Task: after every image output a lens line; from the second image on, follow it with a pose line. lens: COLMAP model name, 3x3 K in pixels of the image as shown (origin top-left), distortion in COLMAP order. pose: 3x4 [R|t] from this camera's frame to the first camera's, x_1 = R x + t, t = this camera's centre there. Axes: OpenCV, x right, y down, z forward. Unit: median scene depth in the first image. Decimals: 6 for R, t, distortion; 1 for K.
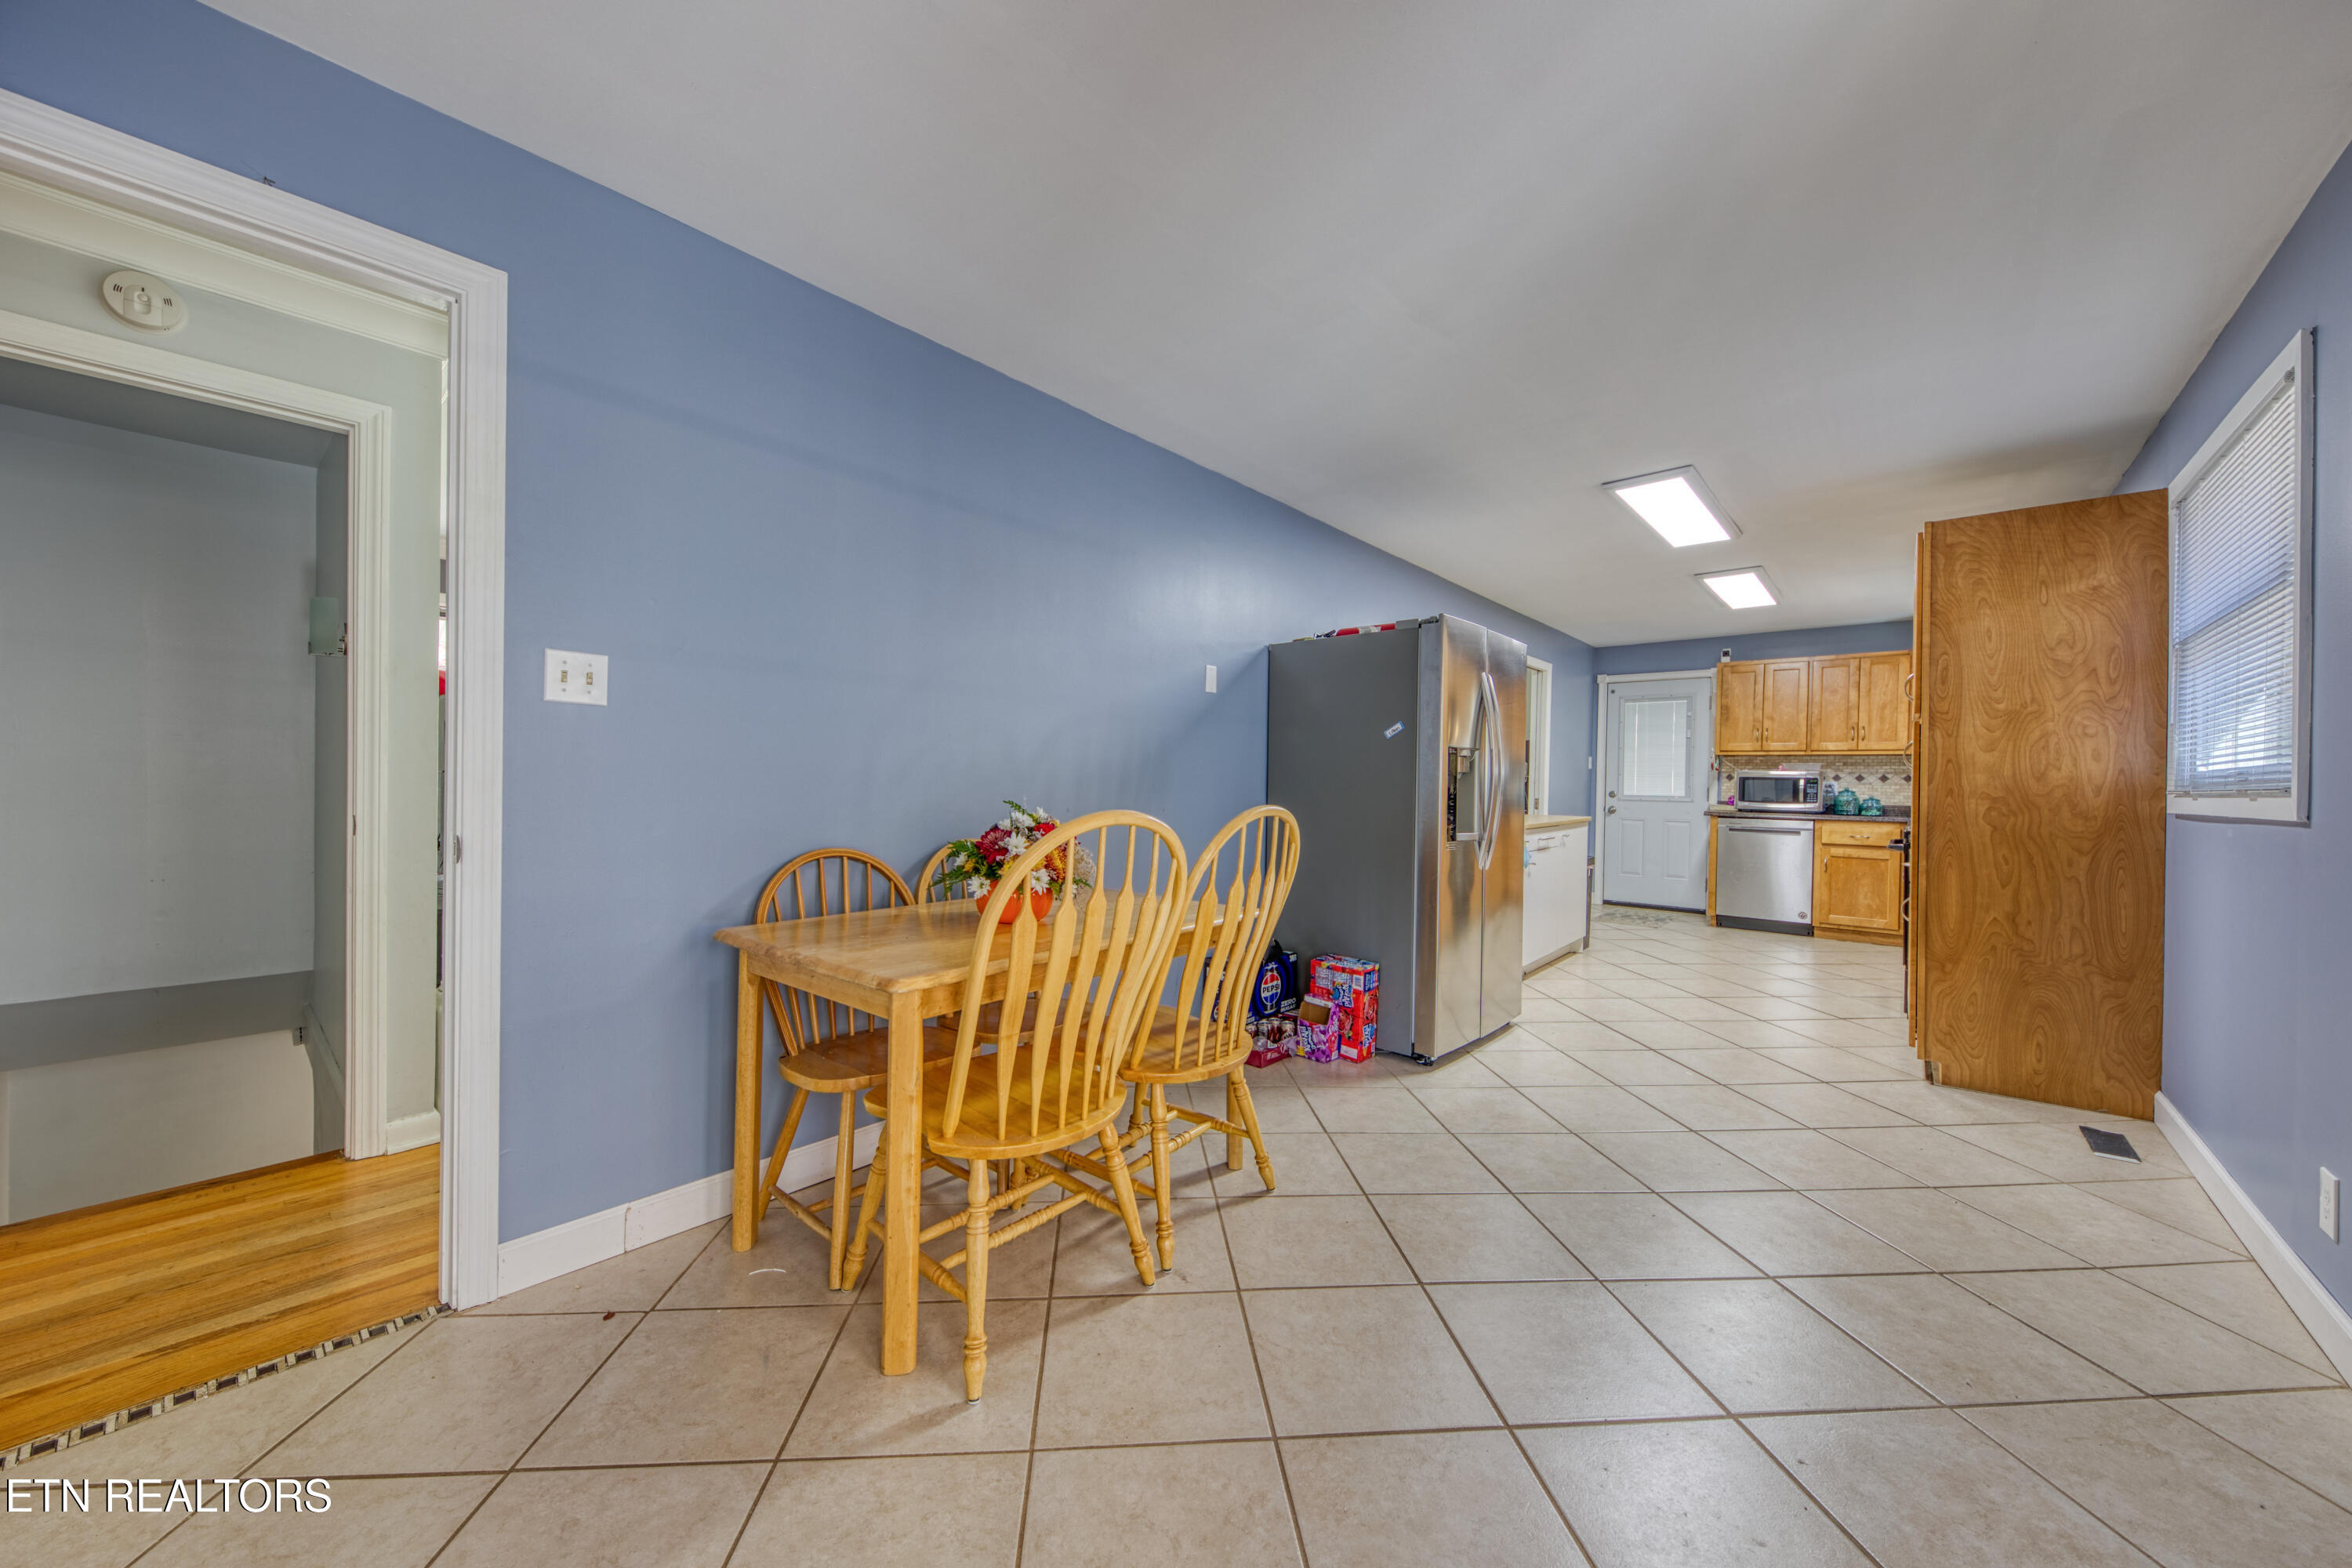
lens RADIAL K [[823.5, 0, 1170.7], [0, 823.5, 787.7], [0, 0, 1]] dist [0.000430, 0.000014]
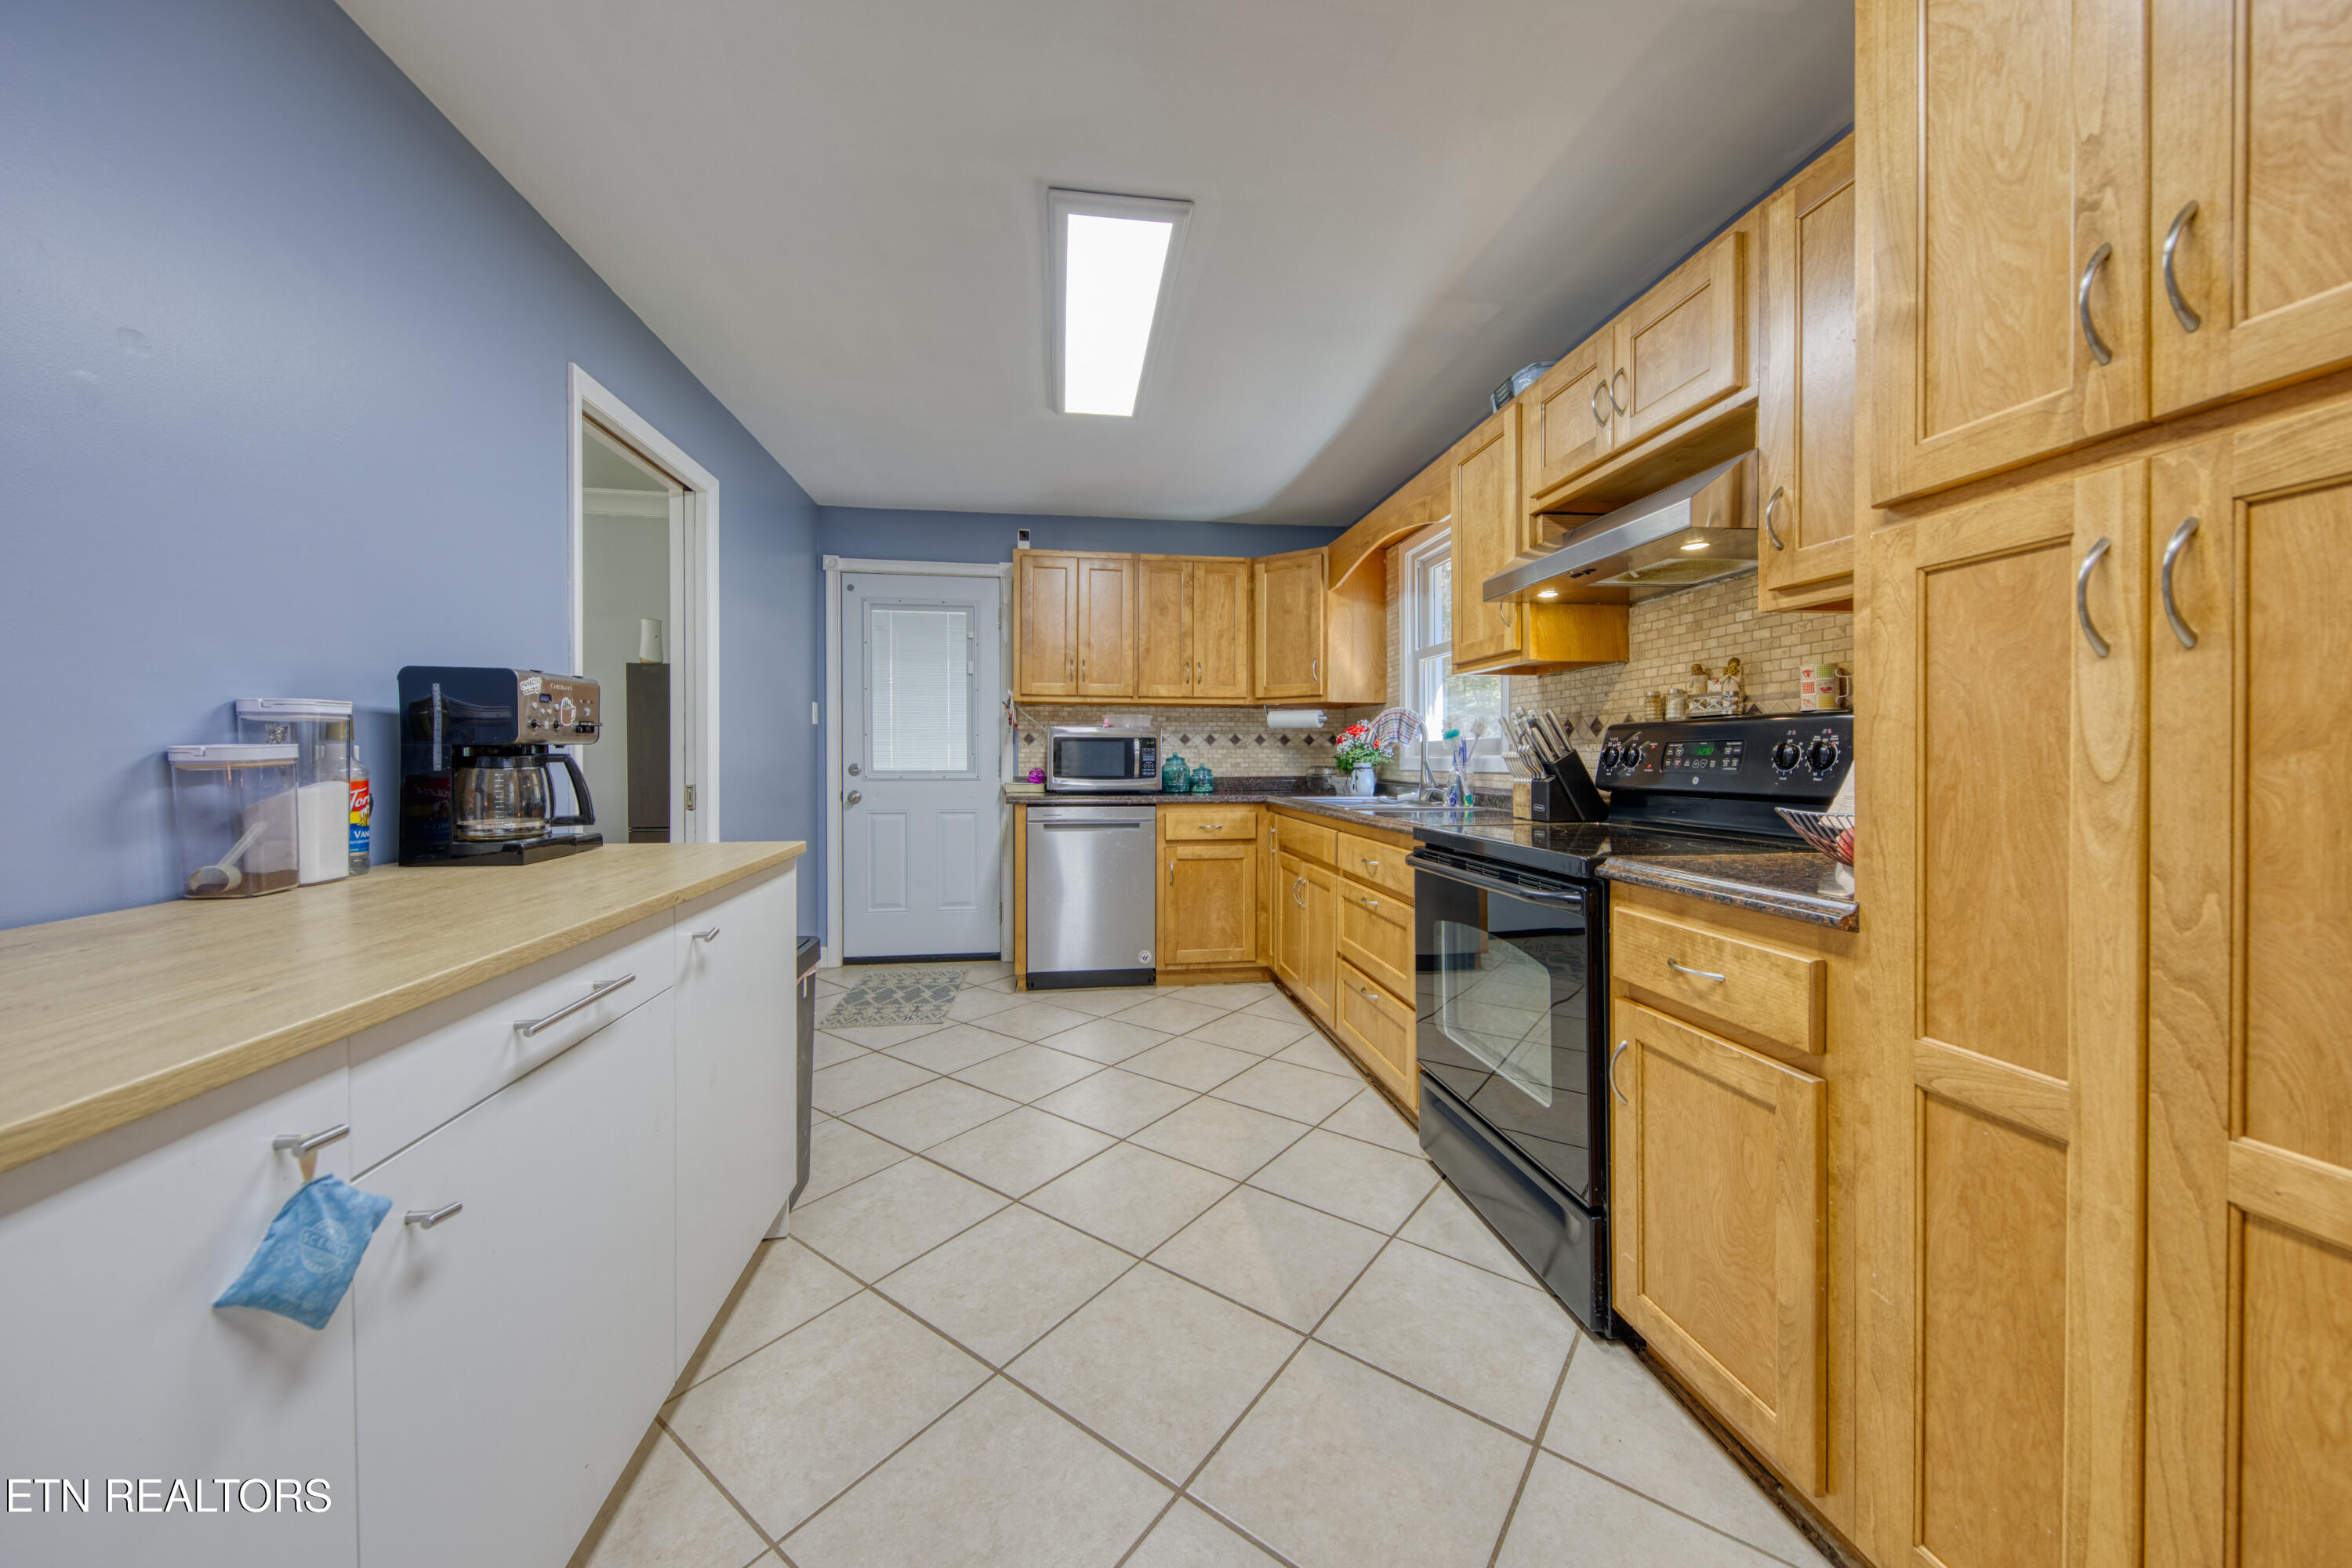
lens RADIAL K [[841.1, 0, 1171.2], [0, 841.1, 771.3], [0, 0, 1]] dist [0.003772, -0.001221]
pose [[0.654198, -0.026534, 0.755858, 0.282161], [0.015827, 0.999646, 0.021393, 0.000146], [-0.756158, -0.002032, 0.654386, 0.533388]]
